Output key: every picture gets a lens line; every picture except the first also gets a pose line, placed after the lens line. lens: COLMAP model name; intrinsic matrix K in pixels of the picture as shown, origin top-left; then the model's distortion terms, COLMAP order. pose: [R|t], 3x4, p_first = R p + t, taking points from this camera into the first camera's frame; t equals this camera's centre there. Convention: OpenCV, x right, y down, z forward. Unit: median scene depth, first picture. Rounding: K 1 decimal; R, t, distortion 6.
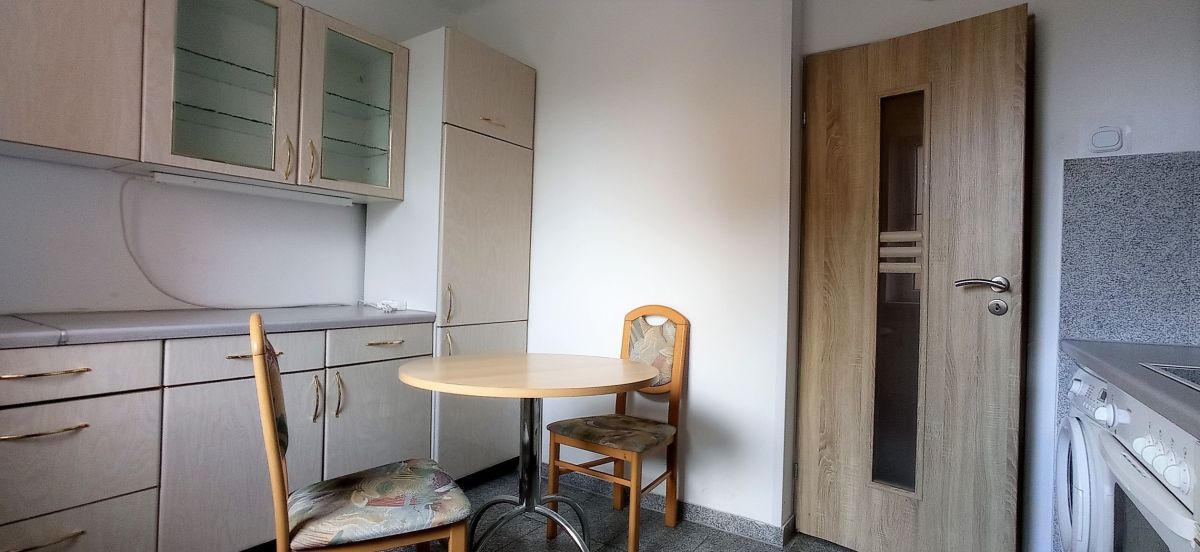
lens RADIAL K [[562.6, 0, 602.2], [0, 562.6, 271.4], [0, 0, 1]] dist [0.000348, 0.014606]
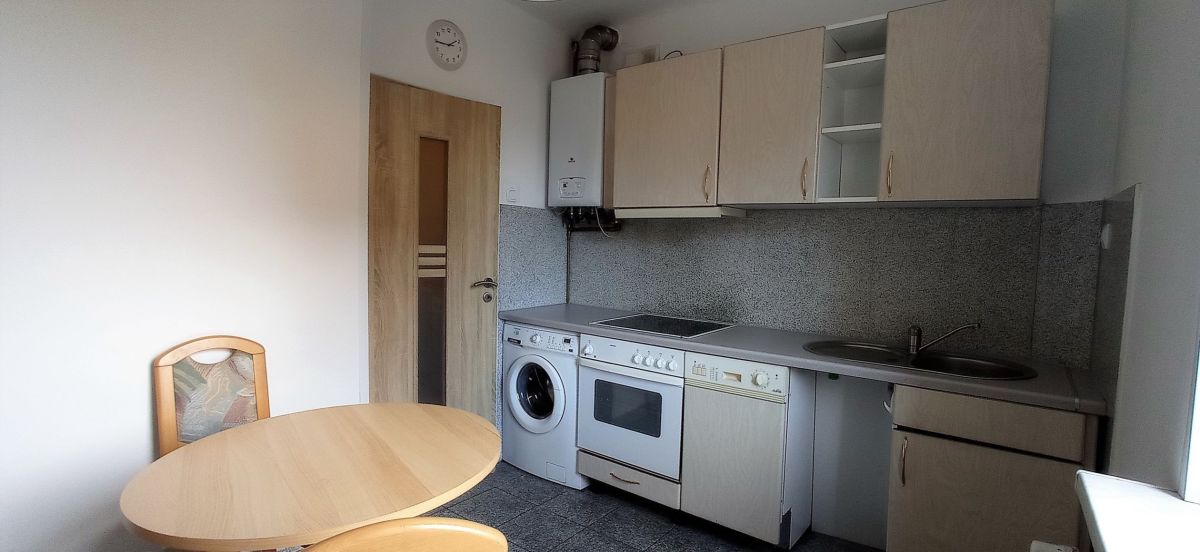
lens RADIAL K [[562.6, 0, 602.2], [0, 562.6, 271.4], [0, 0, 1]] dist [0.000348, 0.014606]
pose [[0.085478, -0.076835, 0.993373, -0.718111], [-0.035846, 0.996139, 0.080134, -0.126383], [-0.995695, -0.042459, 0.082394, 0.489570]]
